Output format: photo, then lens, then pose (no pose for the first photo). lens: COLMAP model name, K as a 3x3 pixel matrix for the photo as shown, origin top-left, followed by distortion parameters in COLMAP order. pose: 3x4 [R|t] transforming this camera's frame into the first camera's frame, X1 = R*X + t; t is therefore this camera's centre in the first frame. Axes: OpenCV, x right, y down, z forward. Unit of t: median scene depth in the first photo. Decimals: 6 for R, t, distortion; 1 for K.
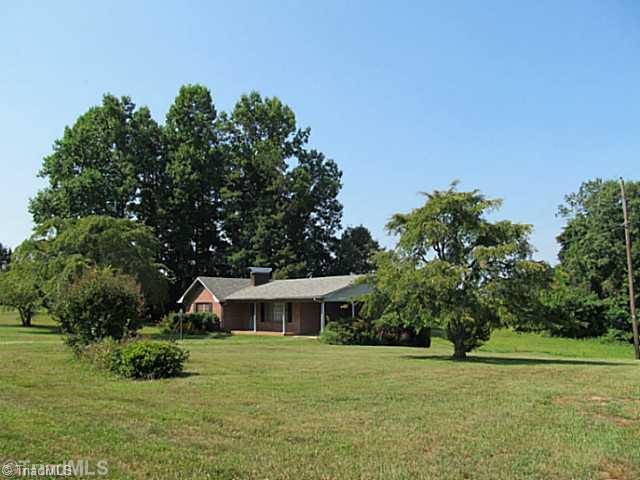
lens RADIAL K [[523.9, 0, 320.0], [0, 523.9, 240.0], [0, 0, 1]] dist [-0.043241, -0.002317]
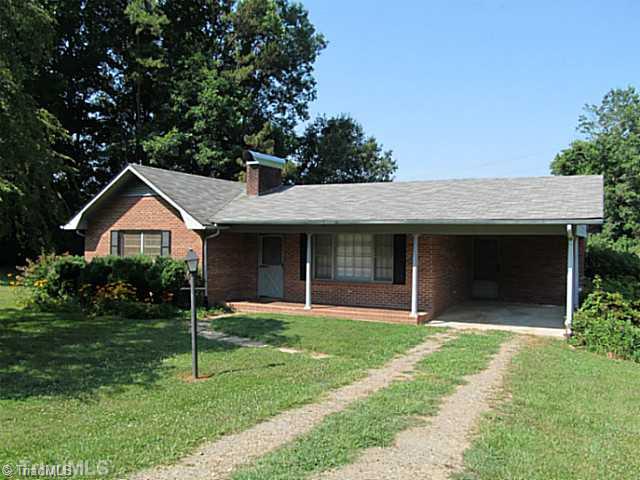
lens RADIAL K [[523.9, 0, 320.0], [0, 523.9, 240.0], [0, 0, 1]] dist [-0.043241, -0.002317]
pose [[0.941761, 0.018057, 0.335798, -0.222869], [-0.059801, 0.991635, 0.114388, 0.071774], [-0.330924, -0.127808, 0.934962, 0.567046]]
